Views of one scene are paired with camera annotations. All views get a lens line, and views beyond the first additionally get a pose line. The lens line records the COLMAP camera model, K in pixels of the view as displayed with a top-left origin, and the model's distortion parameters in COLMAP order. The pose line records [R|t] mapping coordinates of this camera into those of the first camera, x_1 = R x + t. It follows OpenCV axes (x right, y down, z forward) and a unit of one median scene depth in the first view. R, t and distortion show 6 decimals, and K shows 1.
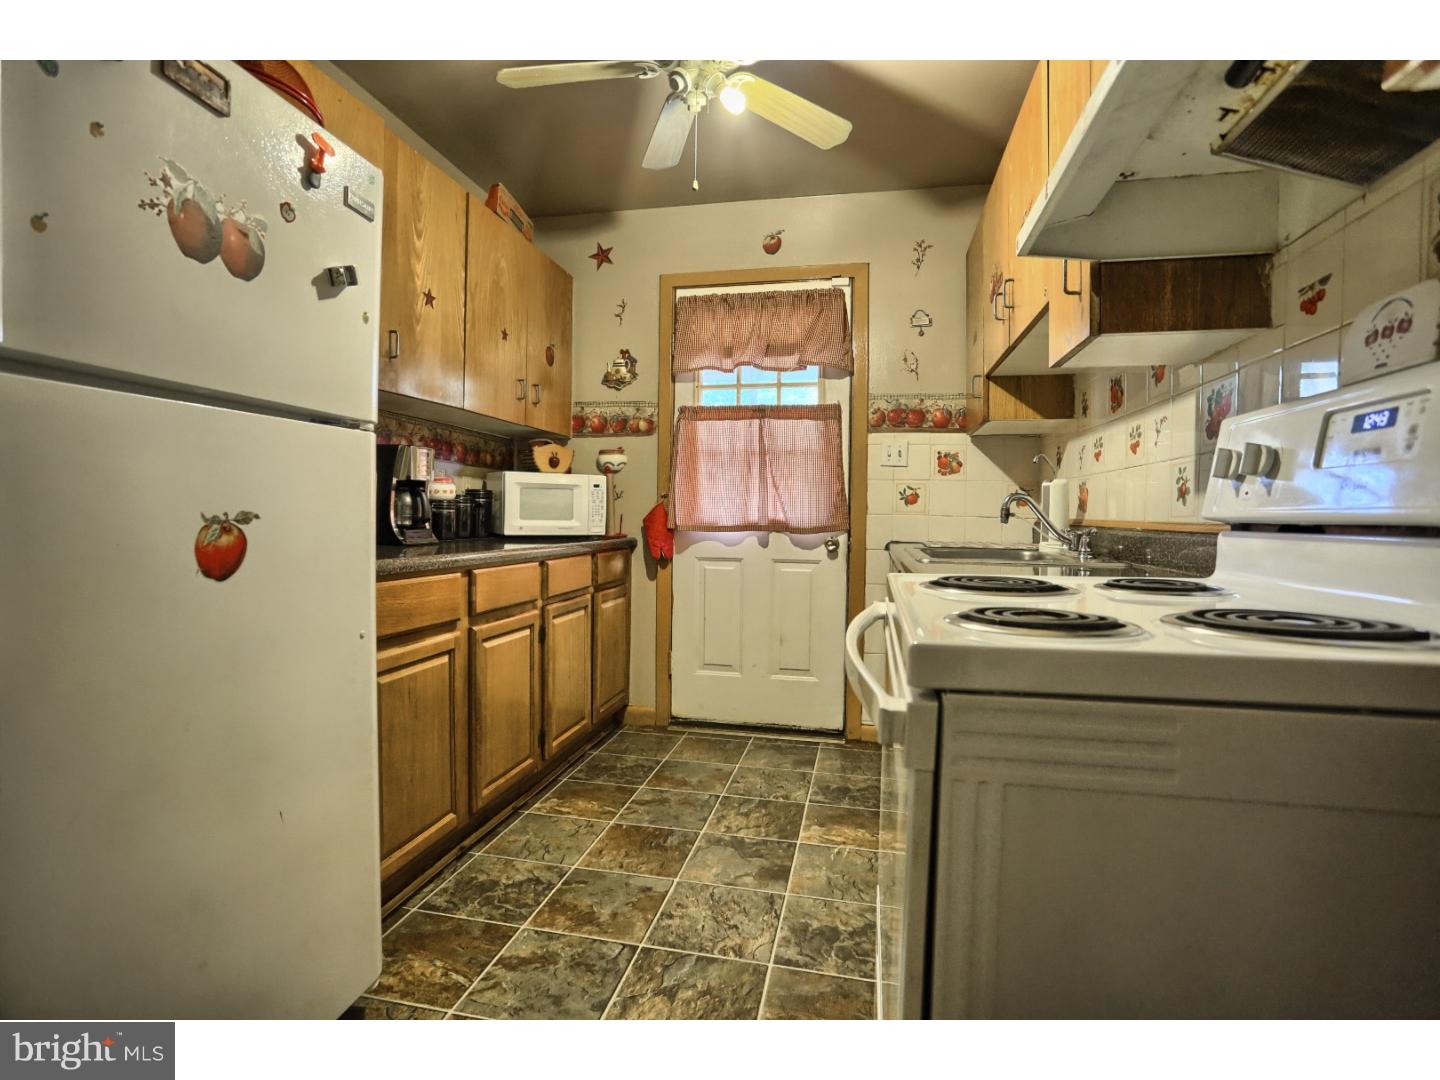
lens RADIAL K [[686.3, 0, 719.5], [0, 686.3, 545.1], [0, 0, 1]] dist [-0.092708, 0.038927]
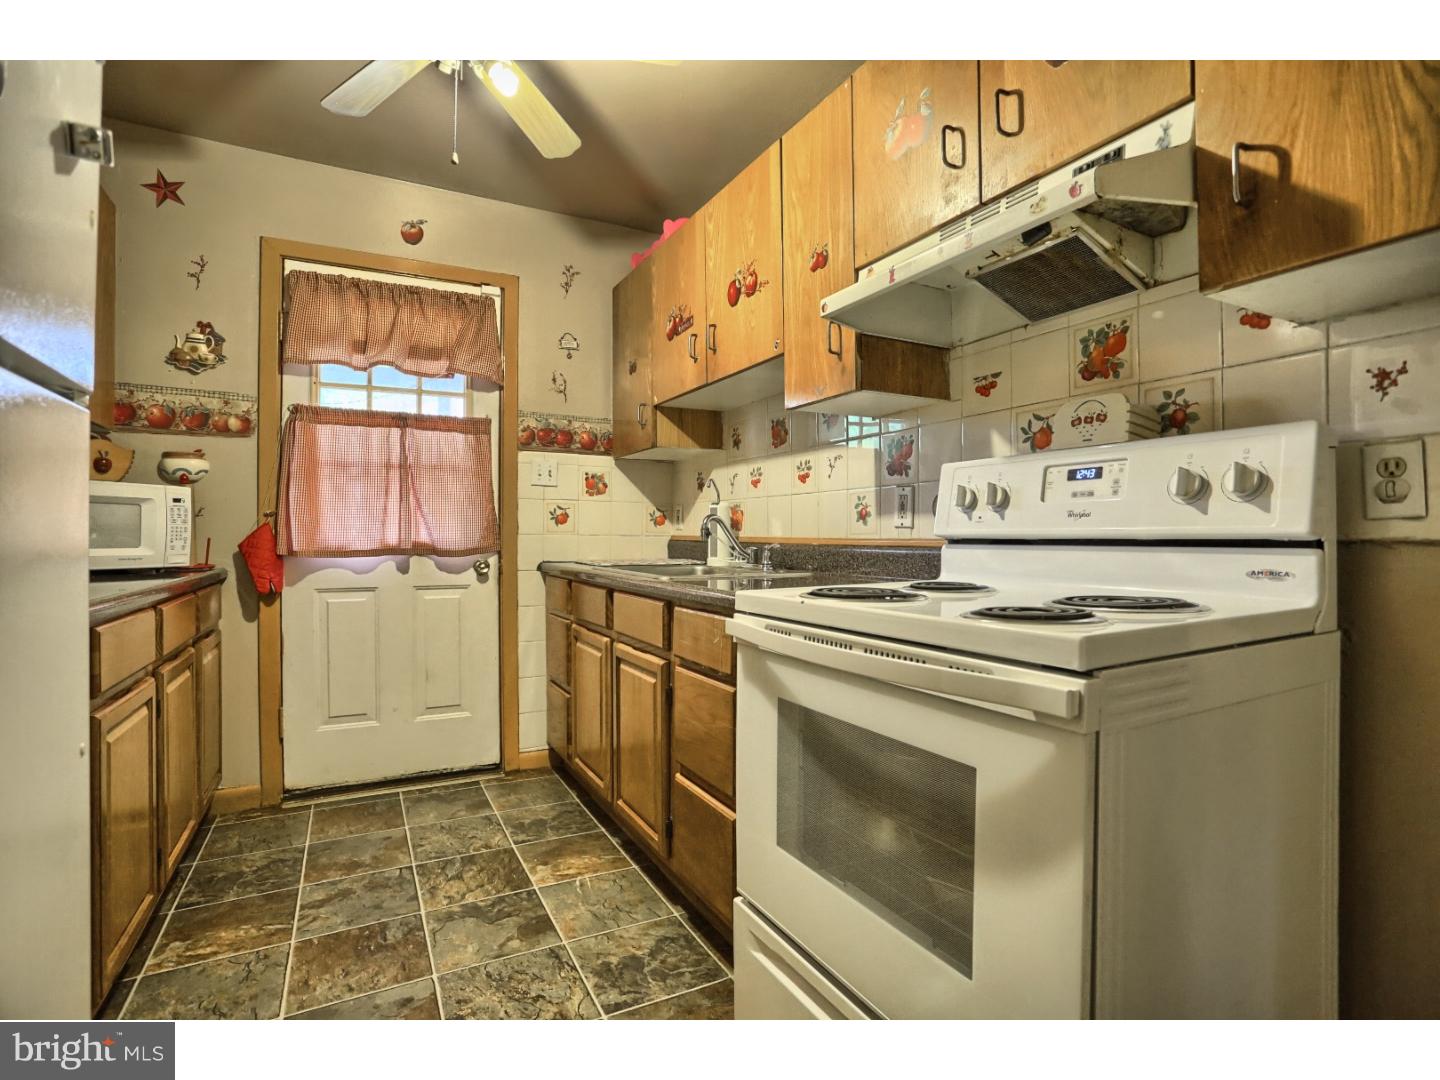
lens RADIAL K [[686.3, 0, 719.5], [0, 686.3, 545.1], [0, 0, 1]] dist [-0.092708, 0.038927]
pose [[0.762942, -0.020379, 0.646145, -0.194085], [0.037557, 0.999212, -0.012831, -0.007164], [-0.645375, 0.034057, 0.763107, 0.082870]]
